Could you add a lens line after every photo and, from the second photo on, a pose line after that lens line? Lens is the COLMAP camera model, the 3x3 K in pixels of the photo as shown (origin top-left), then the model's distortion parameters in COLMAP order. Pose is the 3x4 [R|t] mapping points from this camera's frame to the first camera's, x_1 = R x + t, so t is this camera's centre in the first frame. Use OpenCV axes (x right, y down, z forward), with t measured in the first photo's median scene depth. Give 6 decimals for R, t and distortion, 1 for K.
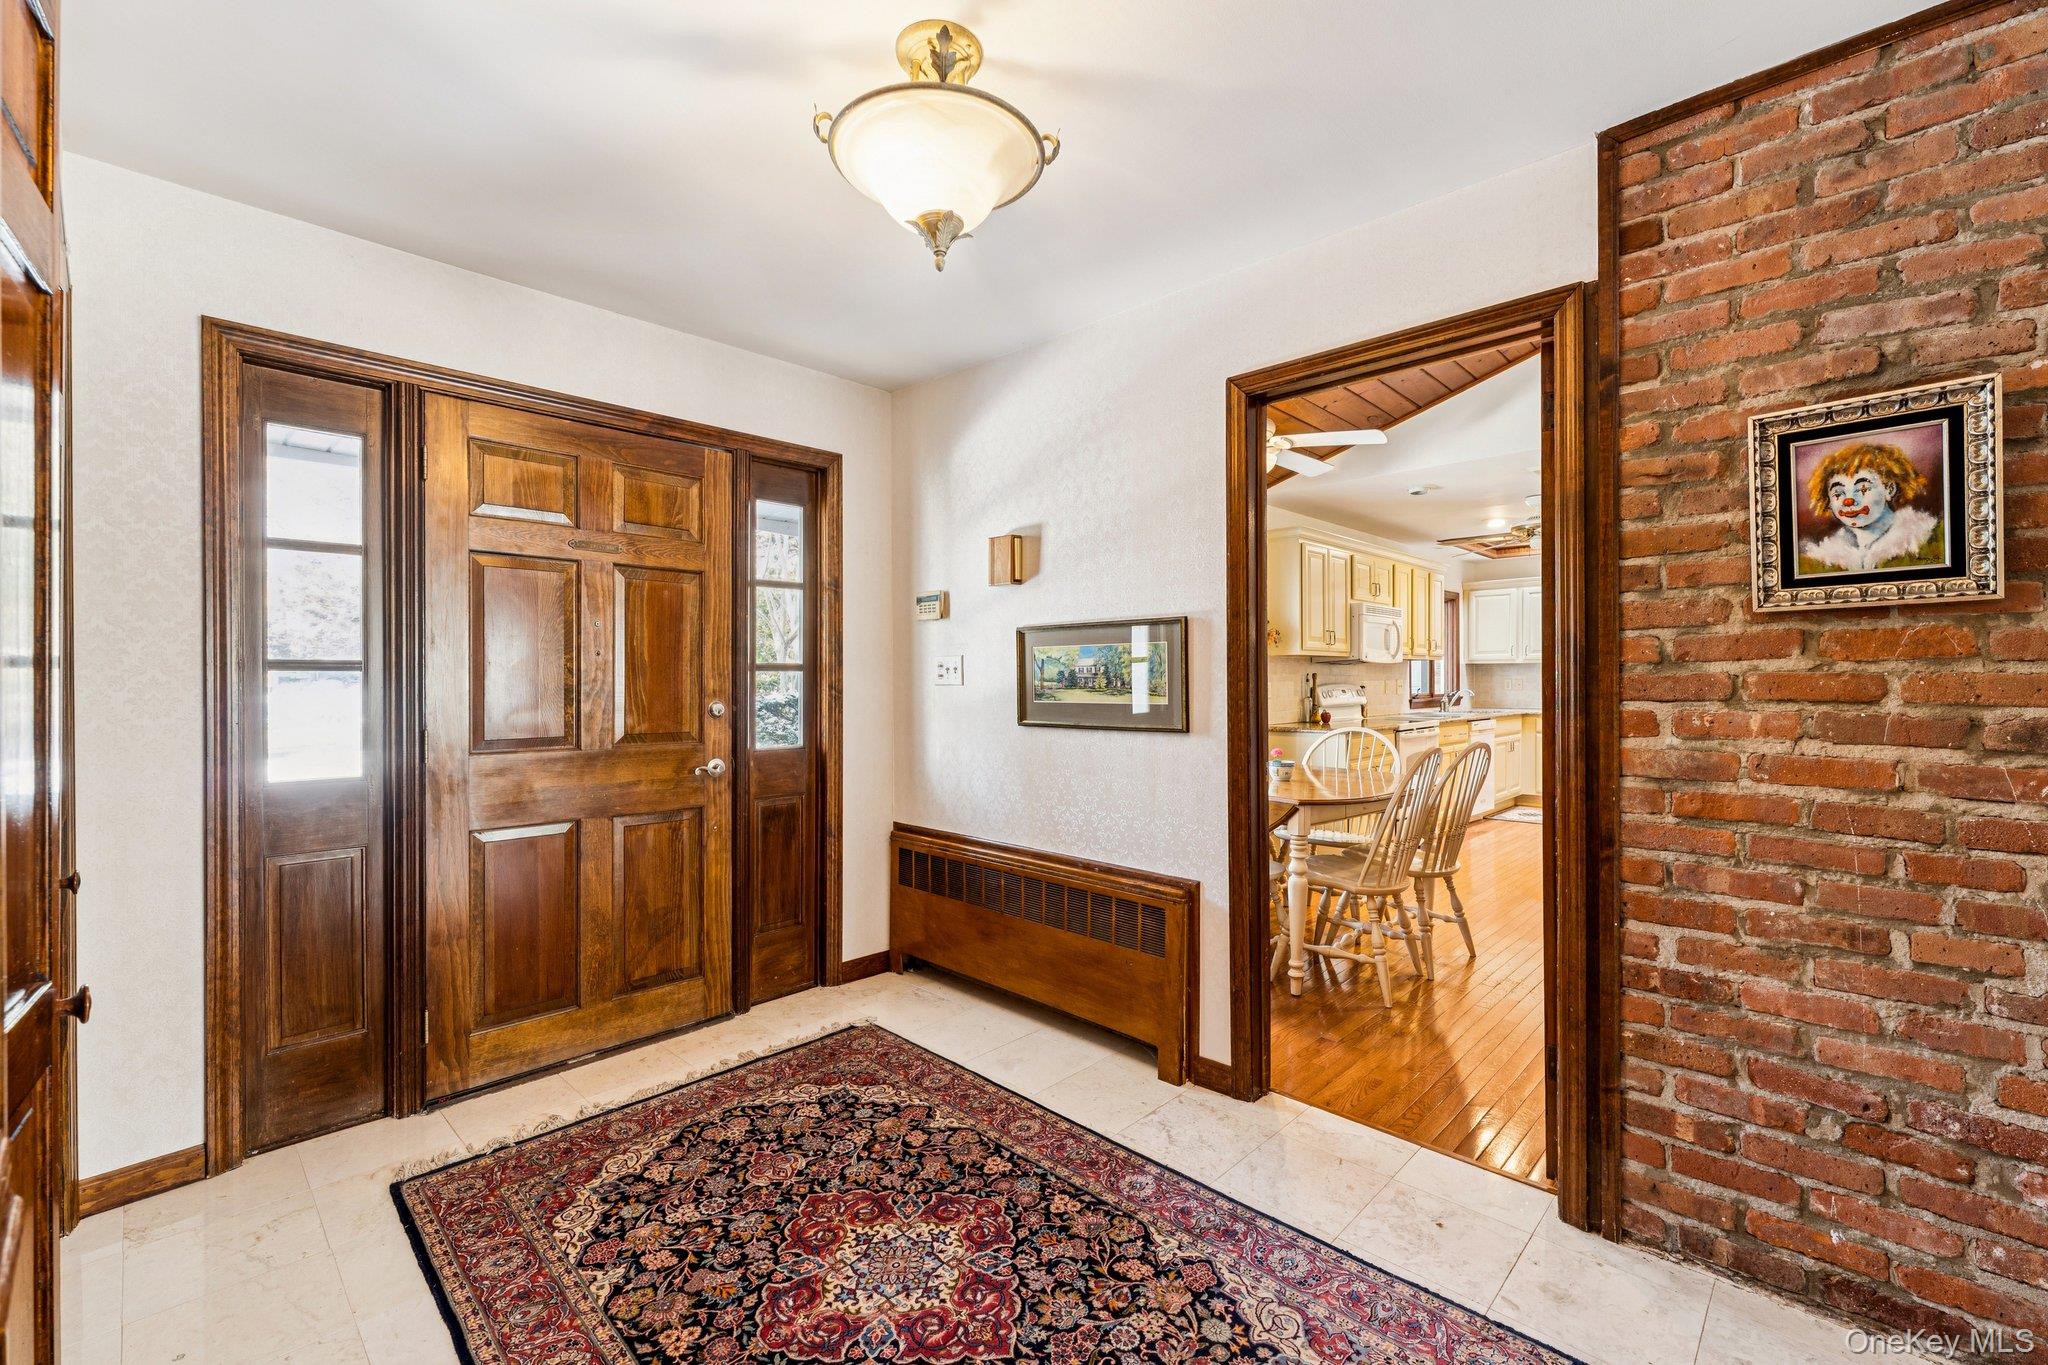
lens RADIAL K [[856.6, 0, 1024.0], [0, 856.6, 682.5], [0, 0, 1]] dist [-0.000222, 0.000022]
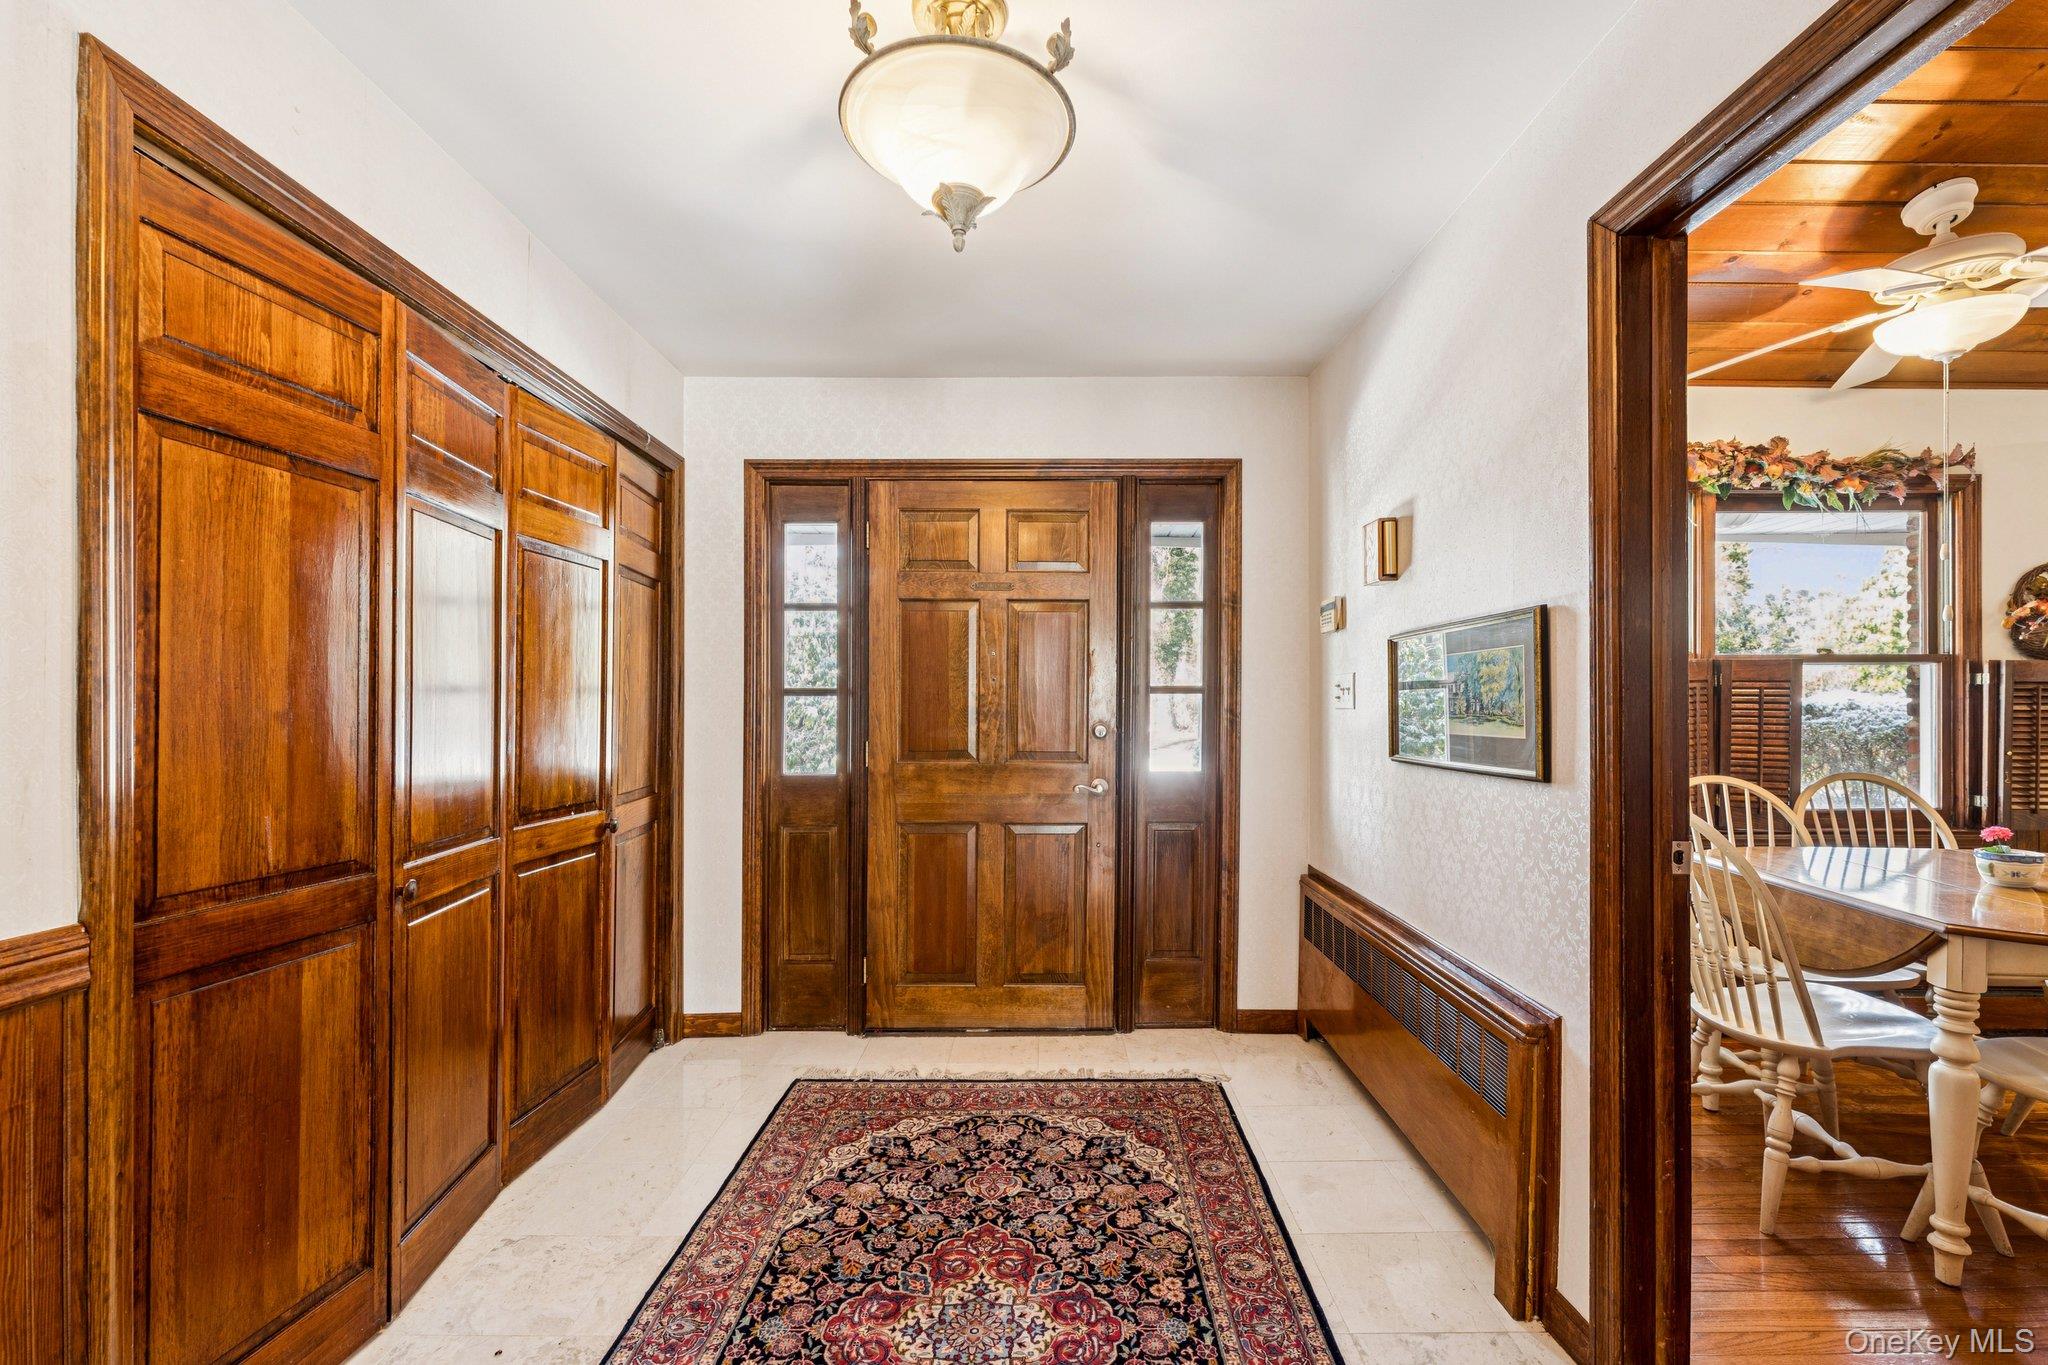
lens RADIAL K [[844.1, 0, 1036.2], [0, 844.1, 698.8], [0, 0, 1]] dist [-0.002702, -0.000431]
pose [[0.701091, -0.003330, -0.713064, 0.387991], [-0.004042, 0.999954, -0.008644, 0.002091], [0.713060, 0.008943, 0.701046, 0.282913]]
